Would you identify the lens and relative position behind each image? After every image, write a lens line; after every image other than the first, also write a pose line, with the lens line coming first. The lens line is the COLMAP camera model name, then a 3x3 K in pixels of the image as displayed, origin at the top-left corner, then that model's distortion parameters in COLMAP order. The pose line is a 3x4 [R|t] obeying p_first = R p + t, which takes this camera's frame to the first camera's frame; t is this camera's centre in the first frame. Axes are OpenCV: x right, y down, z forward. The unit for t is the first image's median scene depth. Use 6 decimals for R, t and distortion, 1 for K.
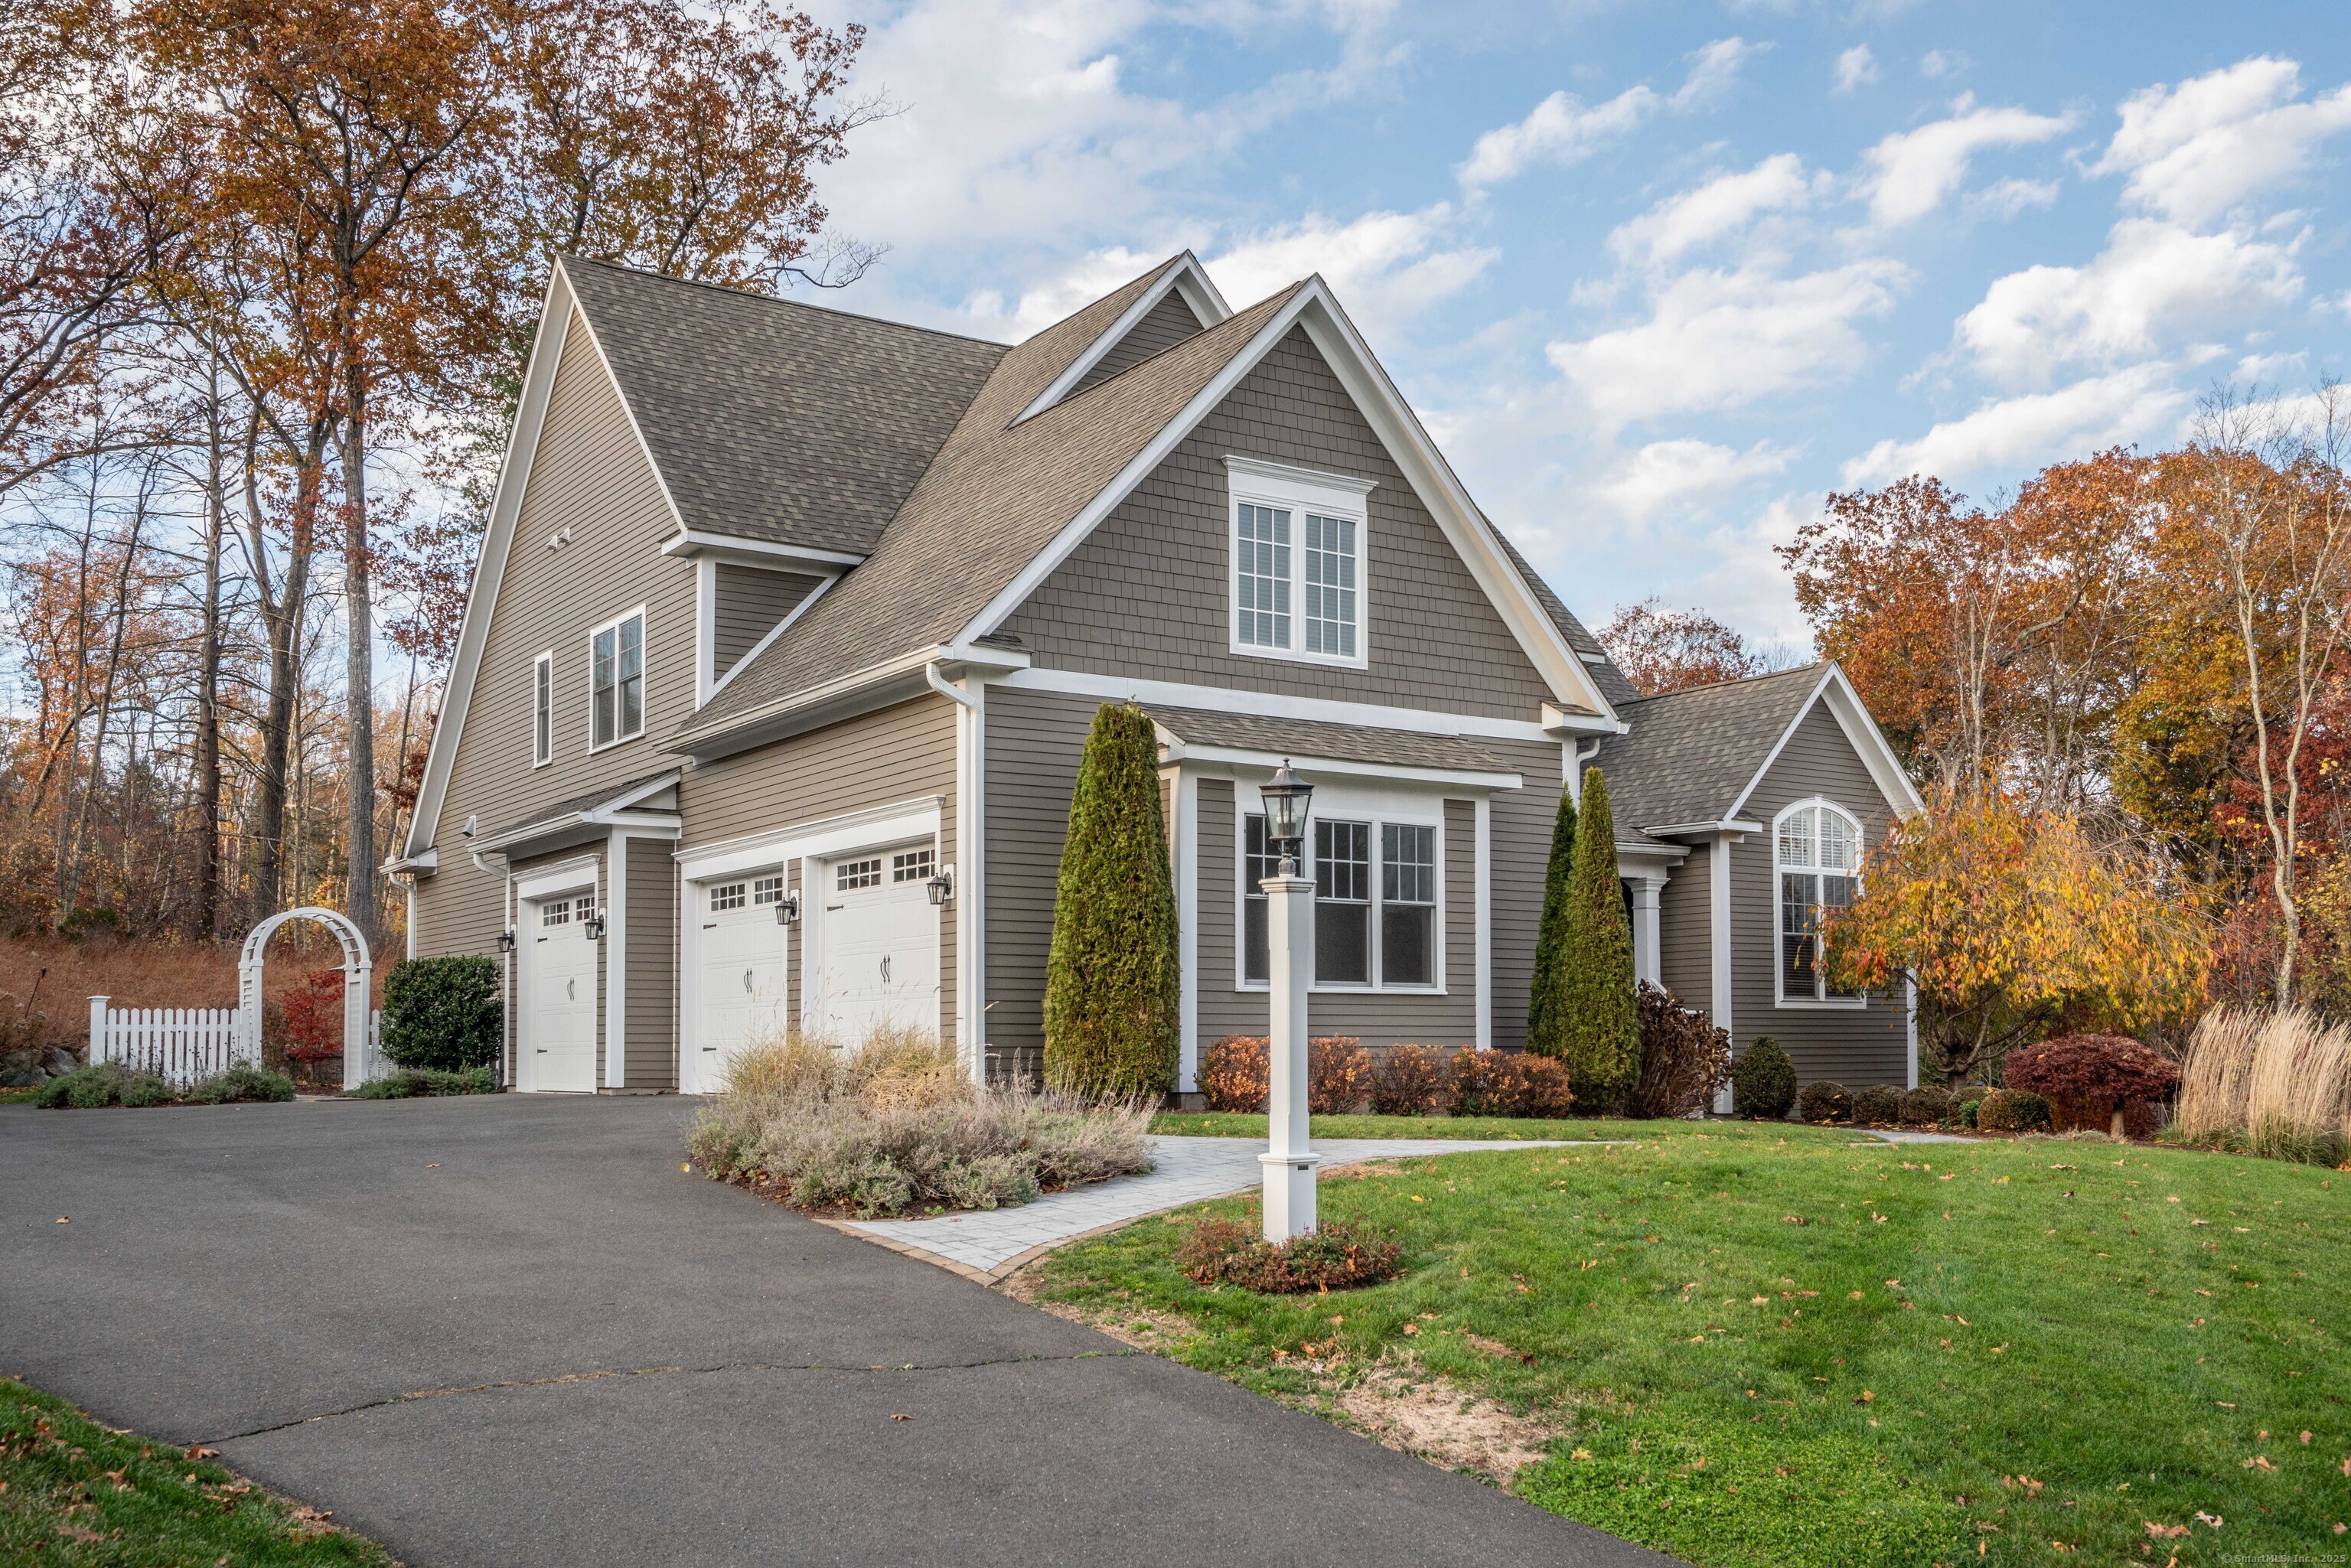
lens RADIAL K [[1952.7, 0, 1175.5], [0, 1952.7, 784.0], [0, 0, 1]] dist [0.112640, 0.012509]
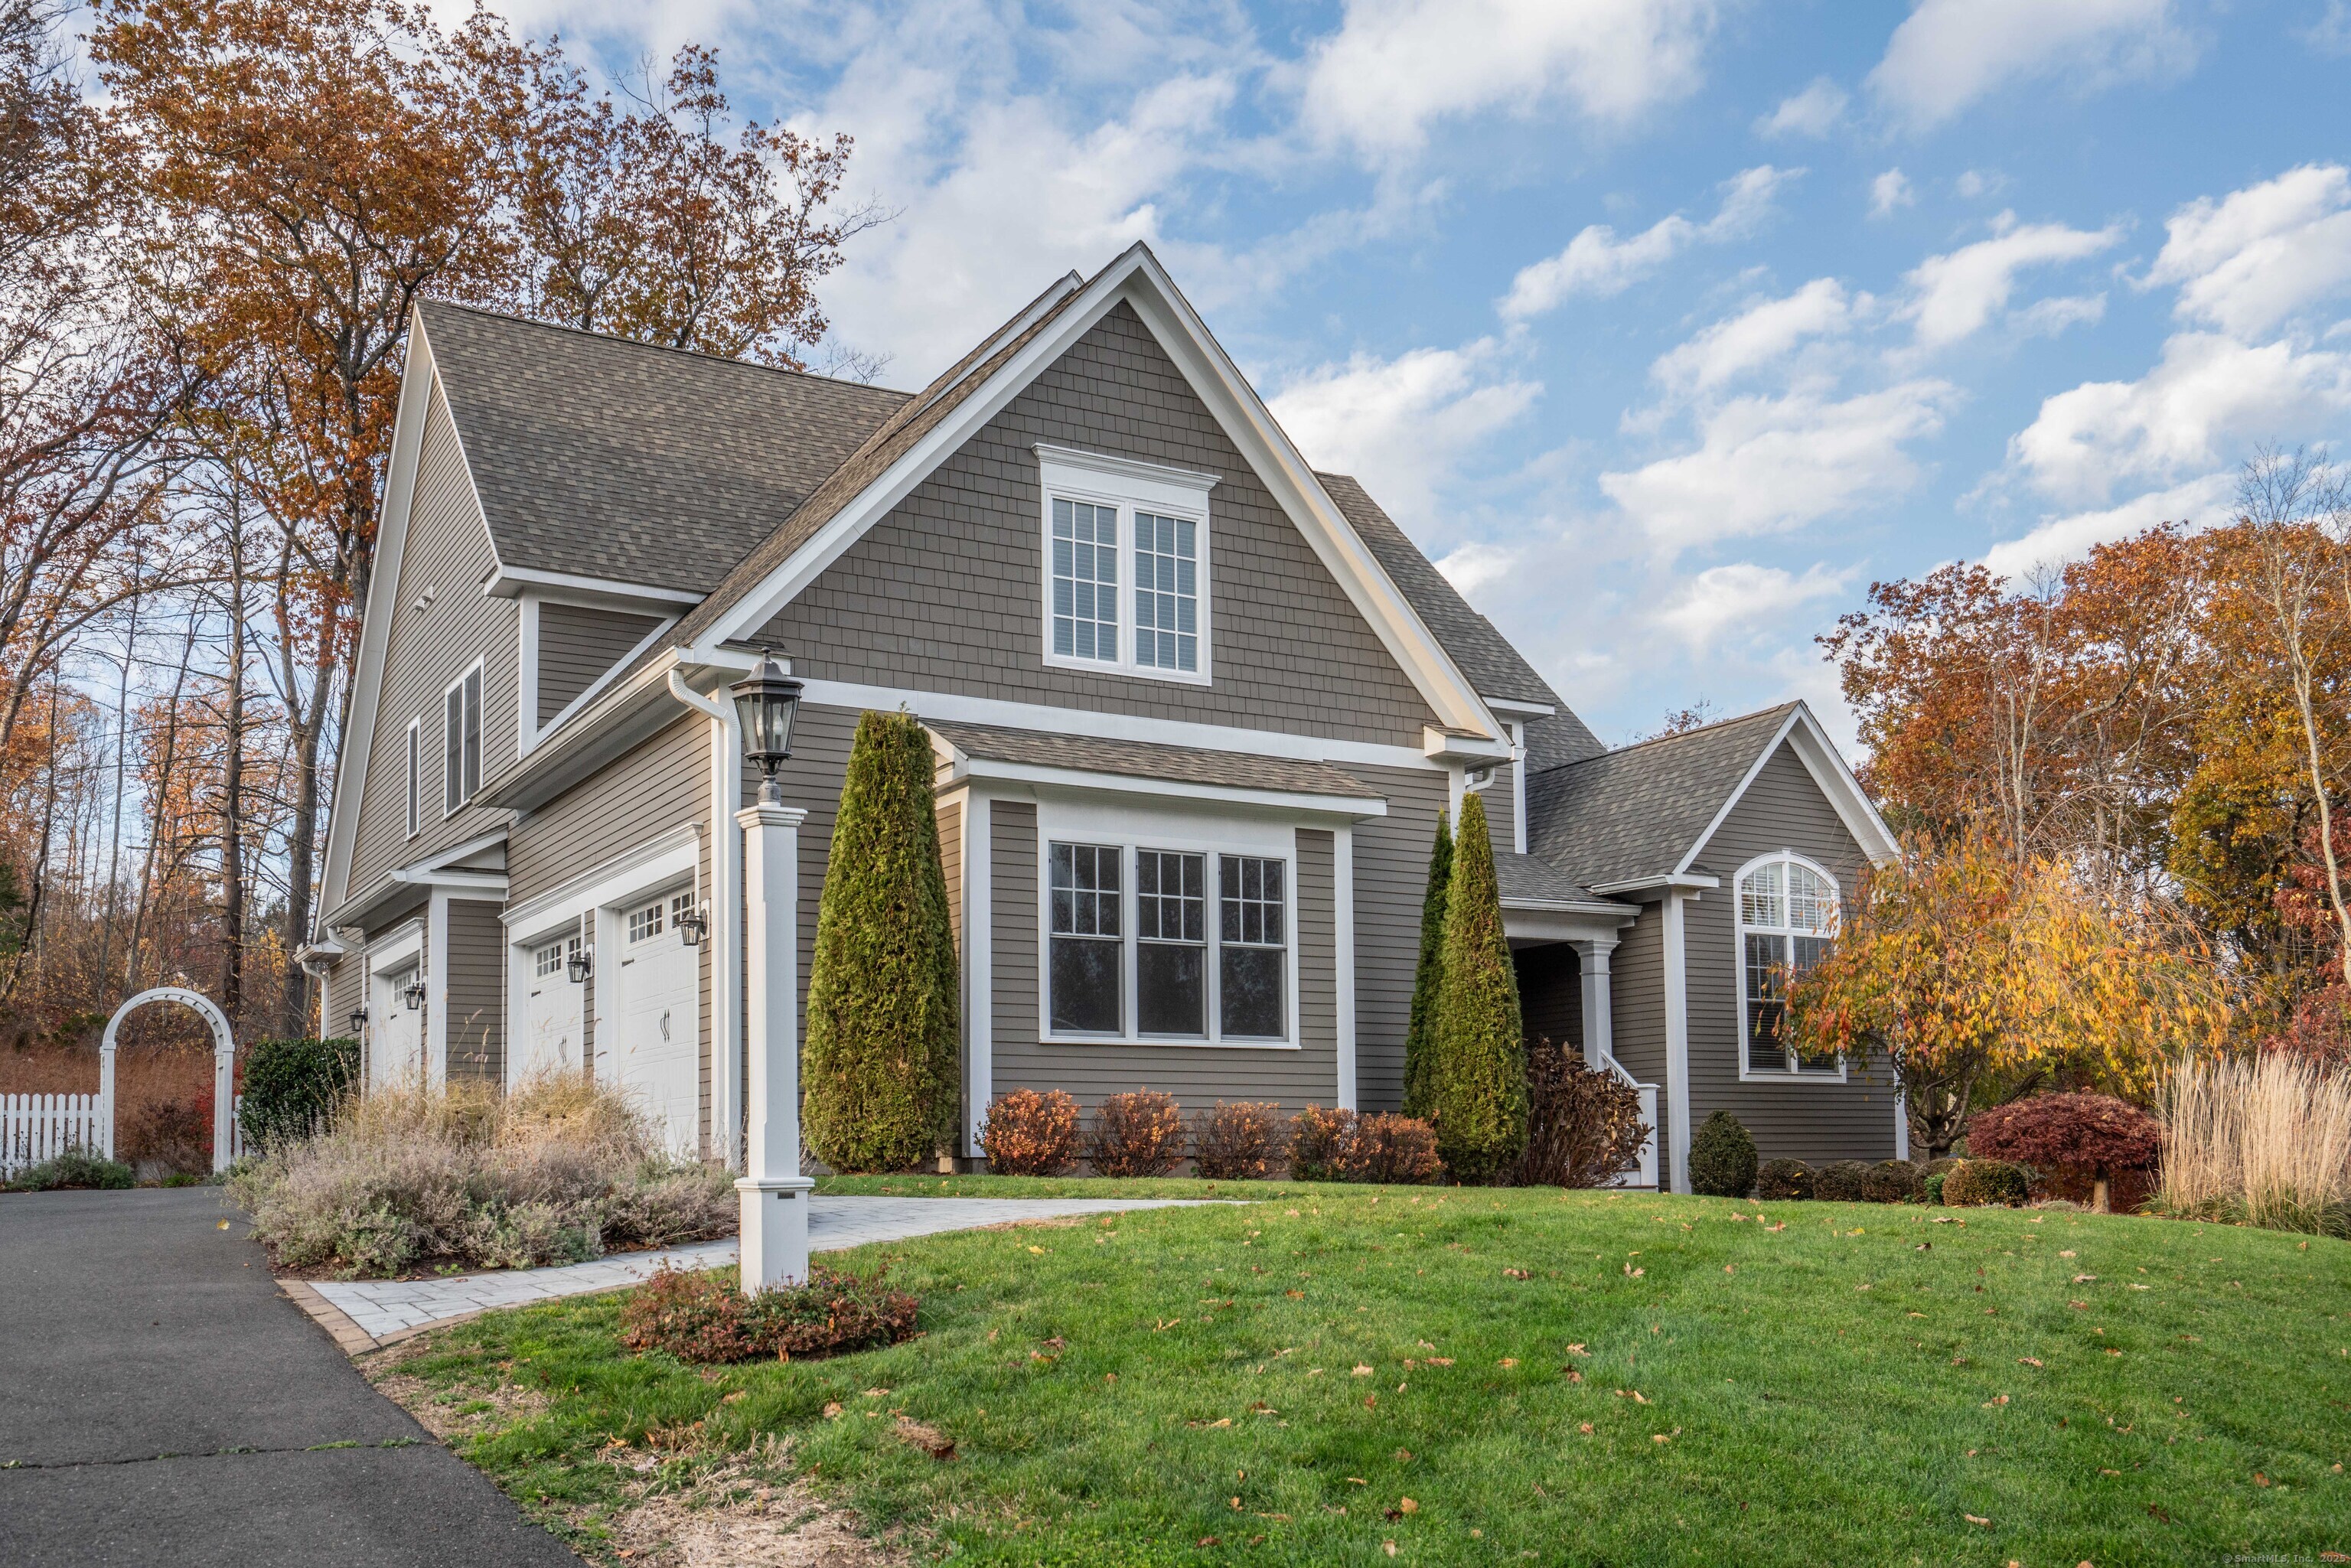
lens RADIAL K [[1819.0, 0, 1149.7], [0, 1819.0, 853.1], [0, 0, 1]] dist [0.101756, -0.003914]
pose [[0.997120, -0.017769, -0.073724, 0.109780], [0.015055, 0.999194, -0.037206, 0.040531], [0.074326, 0.035989, 0.996584, 0.146987]]
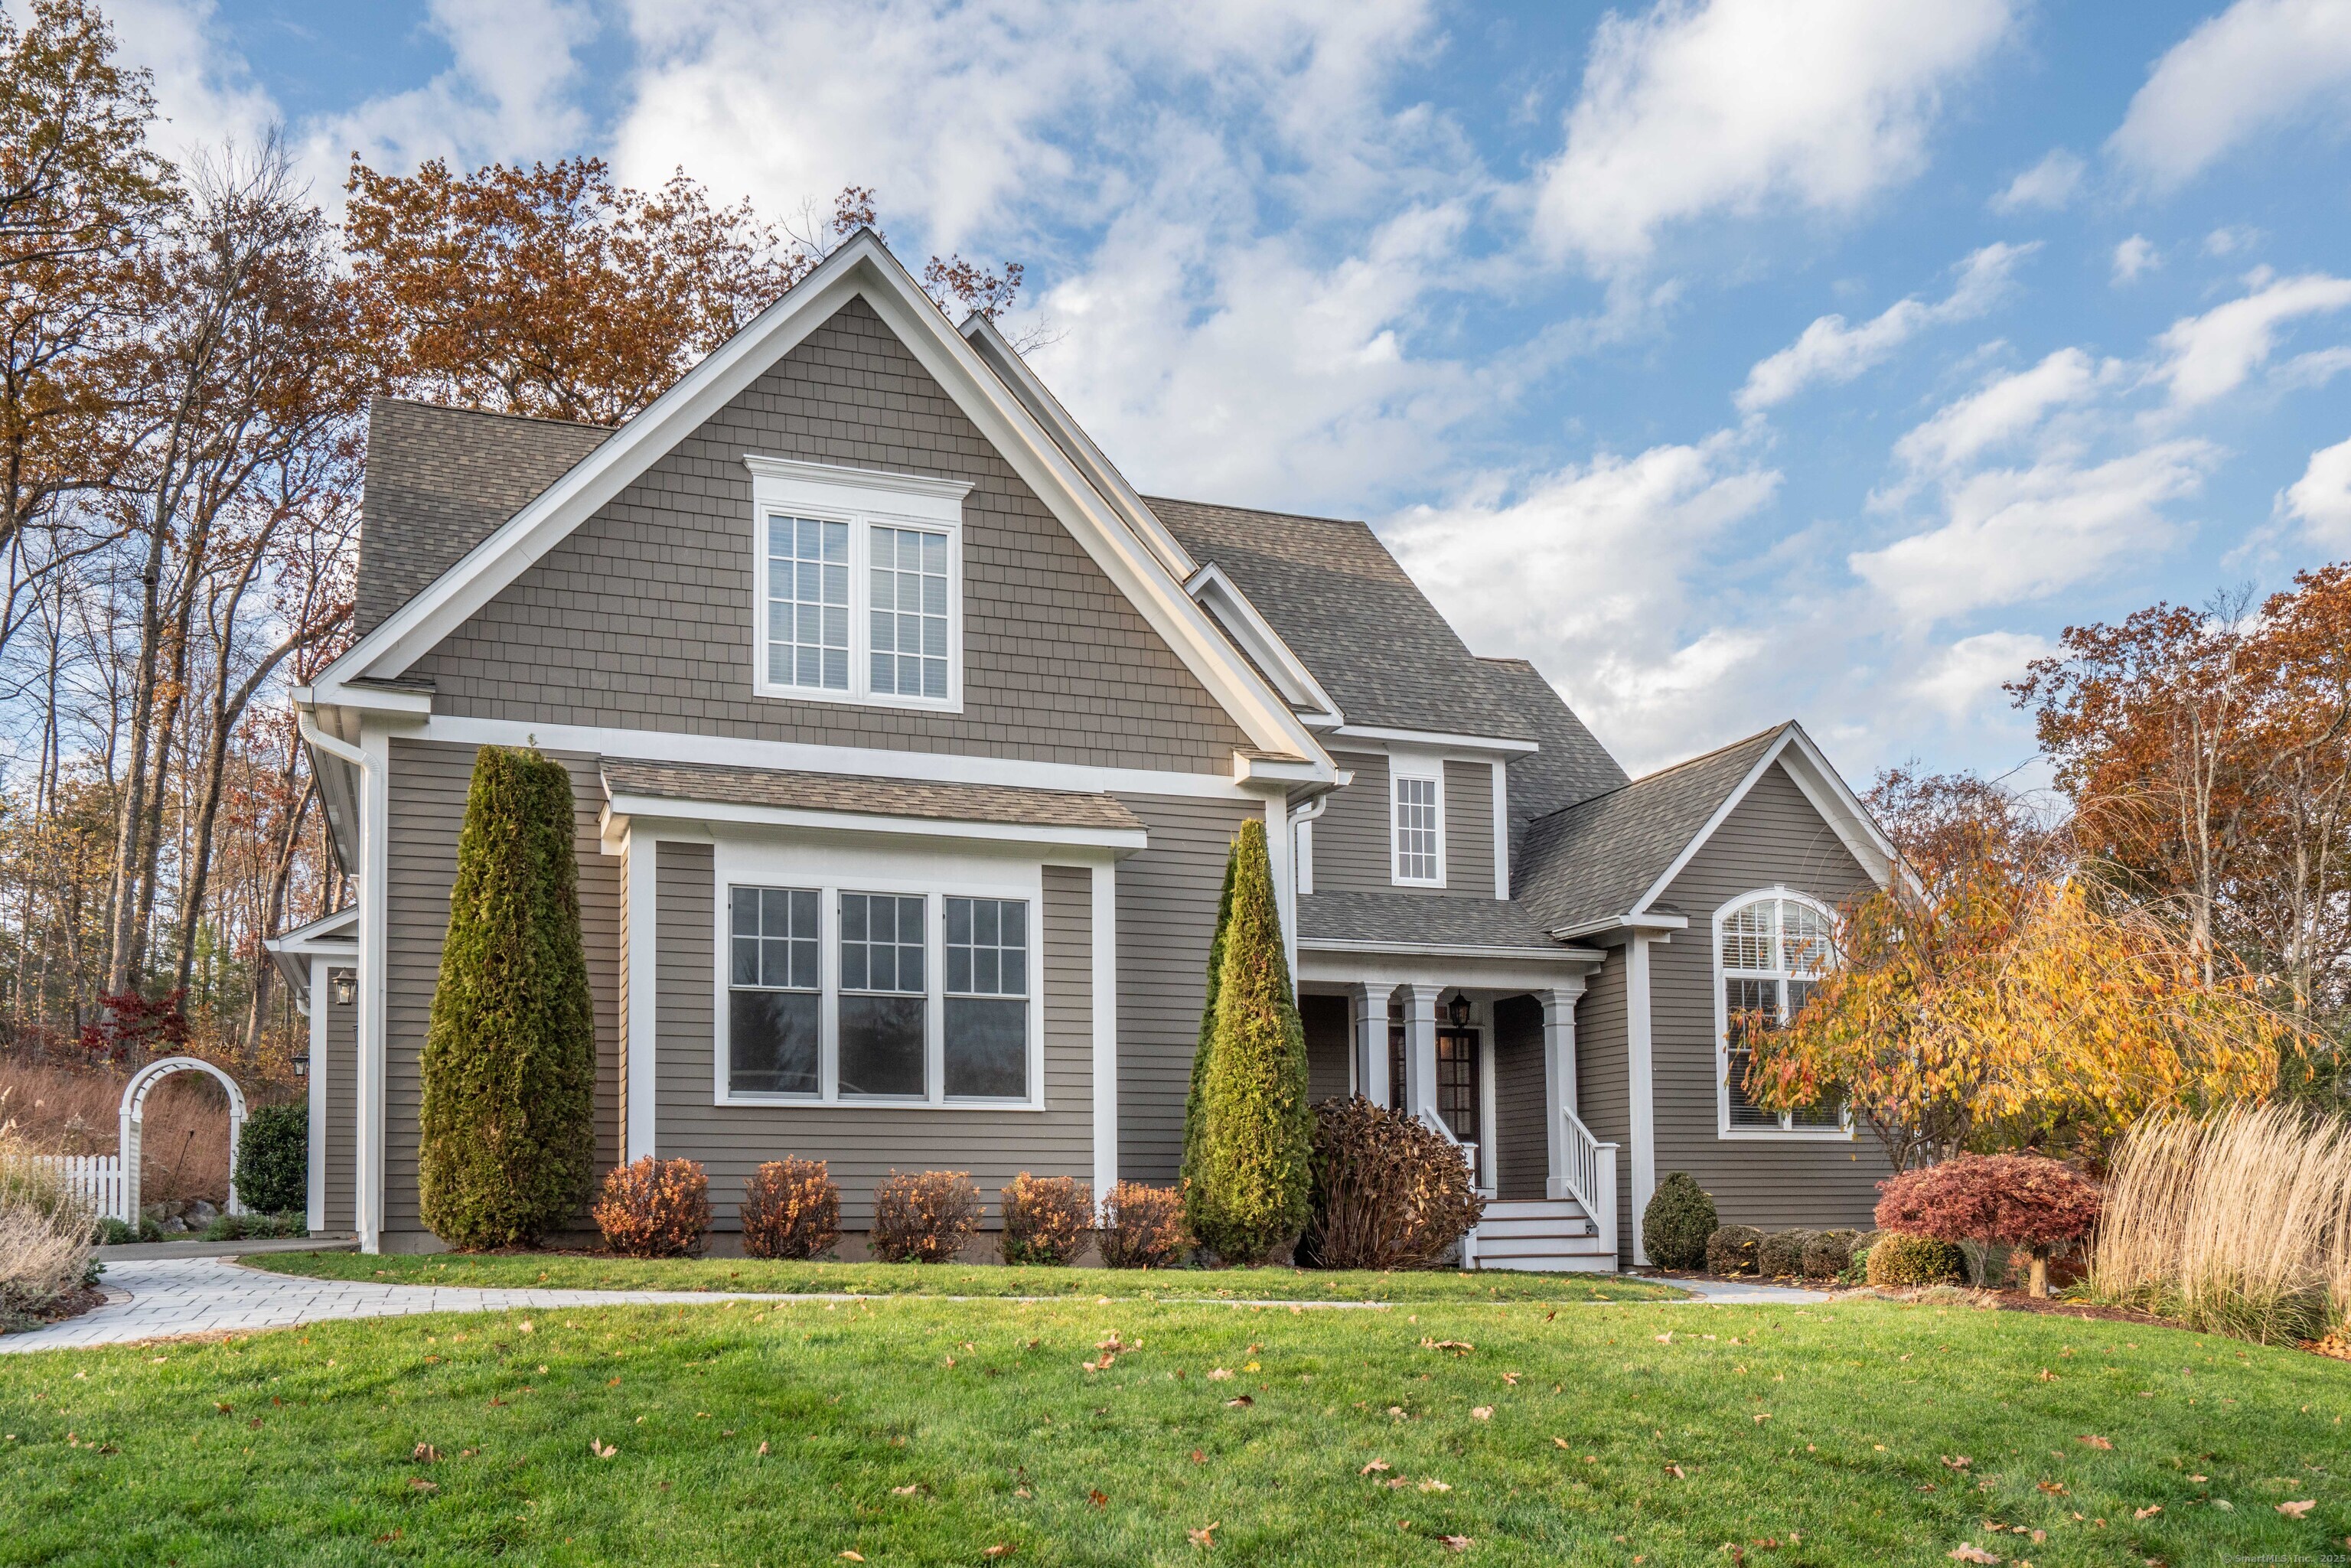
lens RADIAL K [[1561.9, 0, 1166.2], [0, 1561.9, 976.0], [0, 0, 1]] dist [0.038860, -0.035965]
pose [[0.961290, -0.035543, -0.273236, 0.297736], [0.032551, 0.999350, -0.015476, 0.053482], [0.273609, 0.005983, 0.961822, 0.337334]]
